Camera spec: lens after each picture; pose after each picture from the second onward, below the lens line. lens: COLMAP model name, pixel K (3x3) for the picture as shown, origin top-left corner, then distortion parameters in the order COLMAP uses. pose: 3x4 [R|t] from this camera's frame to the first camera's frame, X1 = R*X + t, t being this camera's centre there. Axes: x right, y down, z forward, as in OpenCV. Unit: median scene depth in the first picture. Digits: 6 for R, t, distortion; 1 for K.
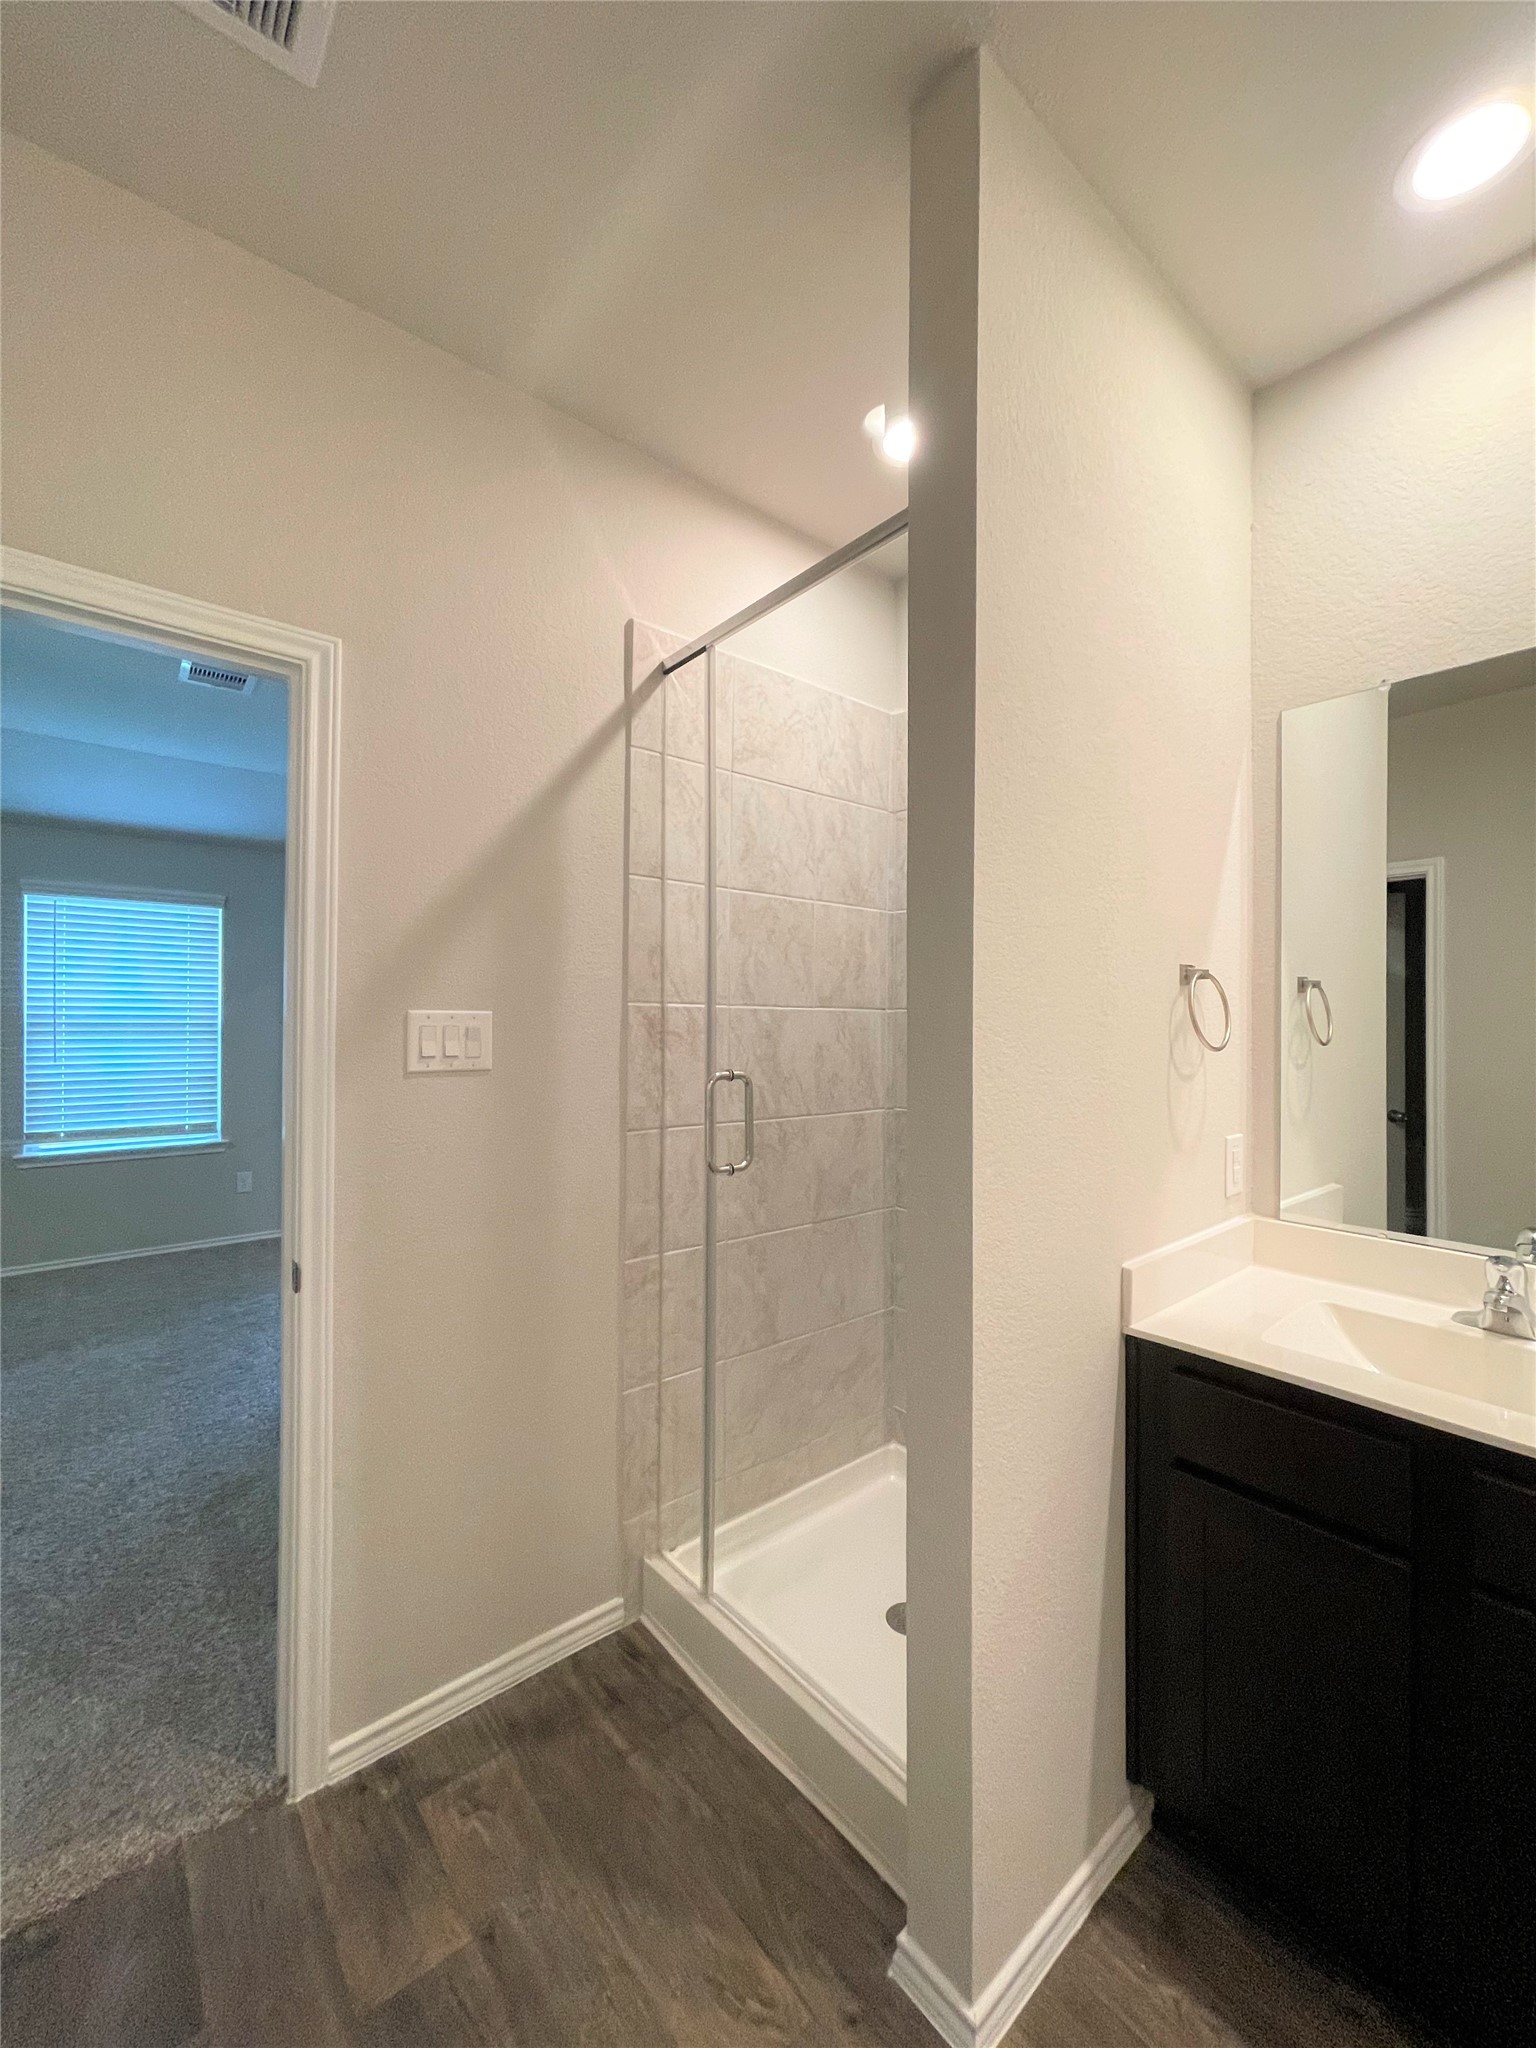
lens RADIAL K [[821.4, 0, 762.2], [0, 821.4, 1036.5], [0, 0, 1]] dist [-0.010678, 0.001937]
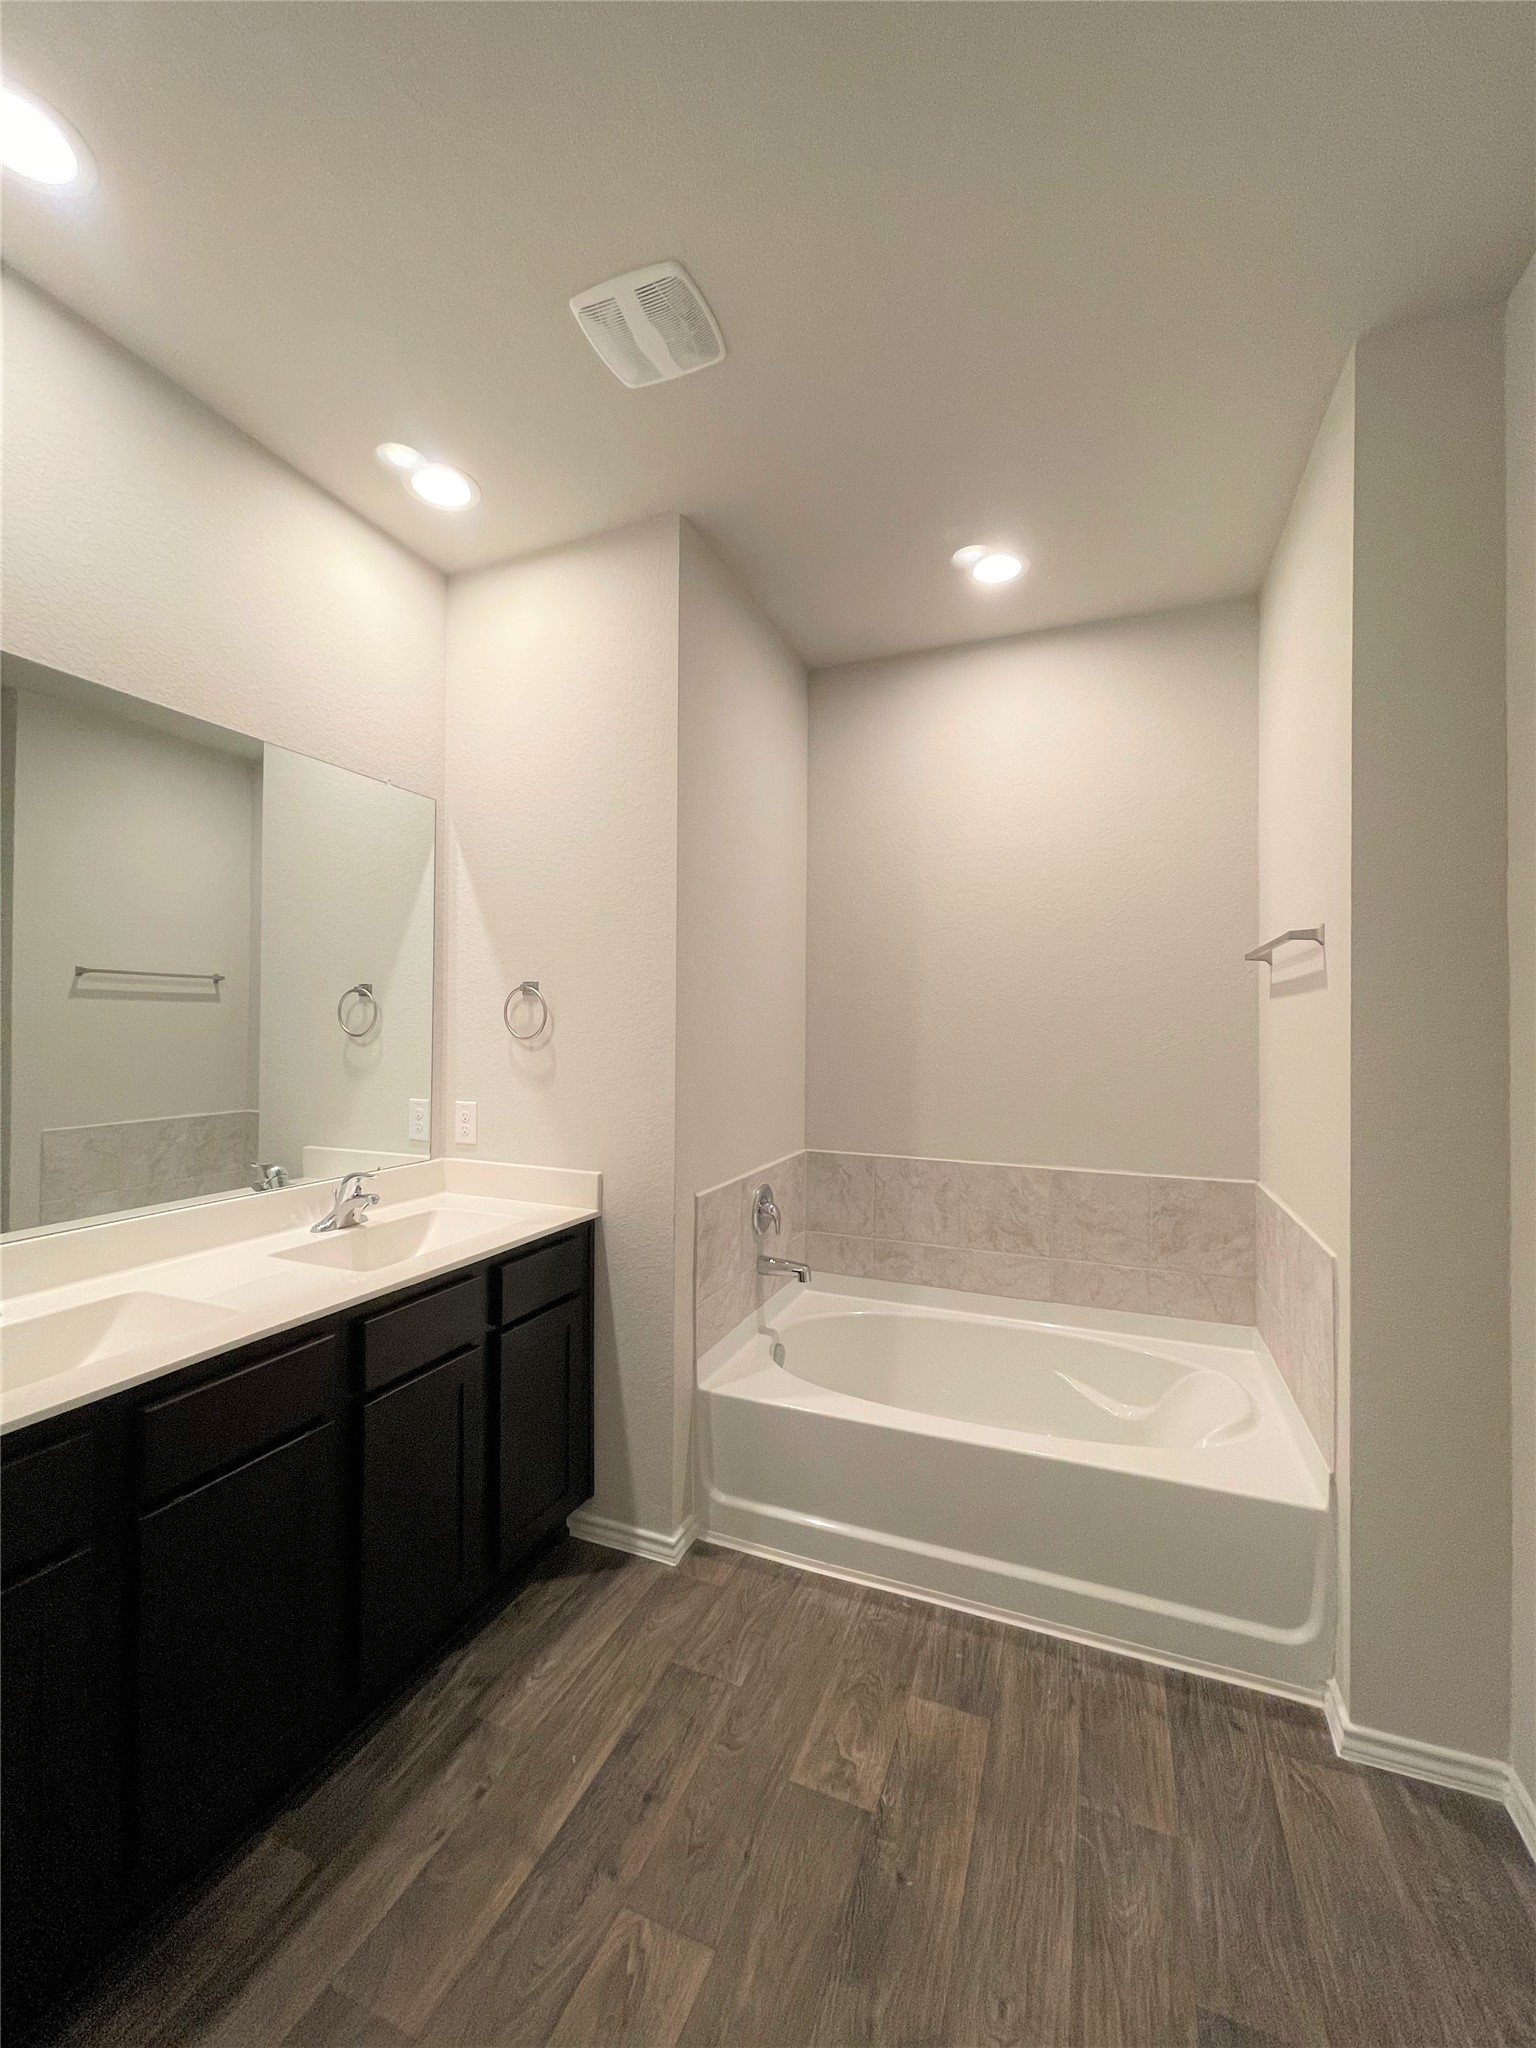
lens RADIAL K [[821.4, 0, 751.9], [0, 821.4, 1013.7], [0, 0, 1]] dist [-0.010678, 0.001937]
pose [[-0.464047, 0.009638, 0.885758, -0.912341], [0.007001, 0.999949, -0.007212, -0.022280], [-0.885783, 0.002855, -0.464091, 1.166215]]
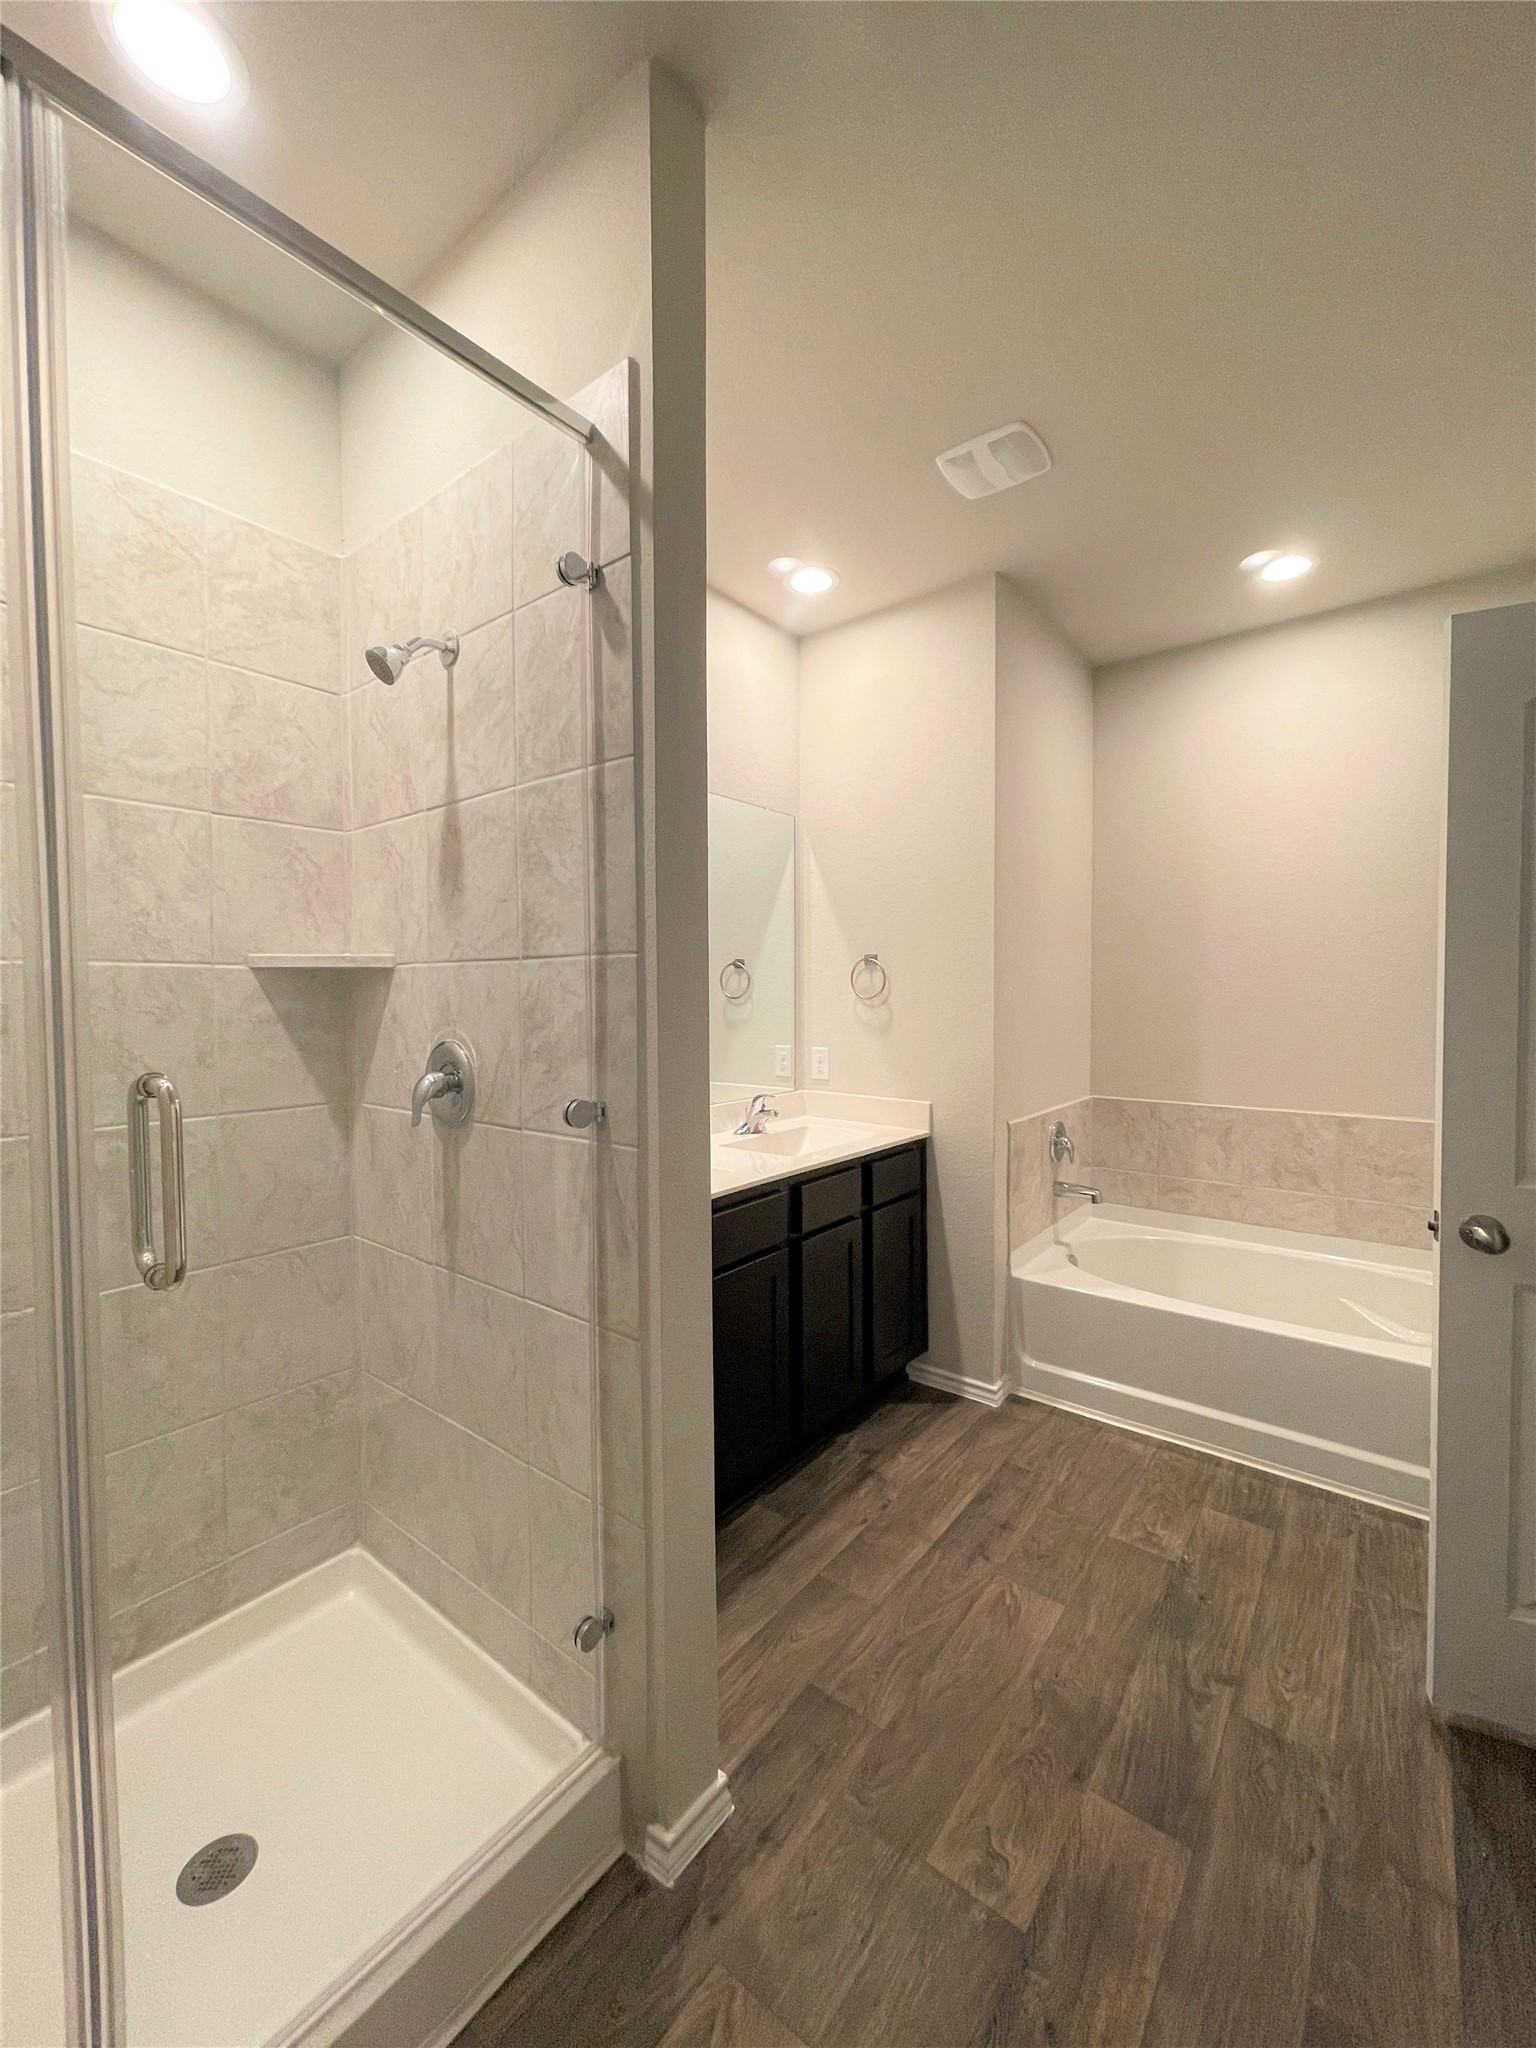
lens RADIAL K [[821.4, 0, 757.9], [0, 821.4, 1014.3], [0, 0, 1]] dist [-0.010678, 0.001937]
pose [[-0.206710, -0.020575, 0.978186, -1.156823], [0.019164, 0.999502, 0.025073, -0.010198], [-0.978215, 0.023929, -0.206213, 1.417674]]
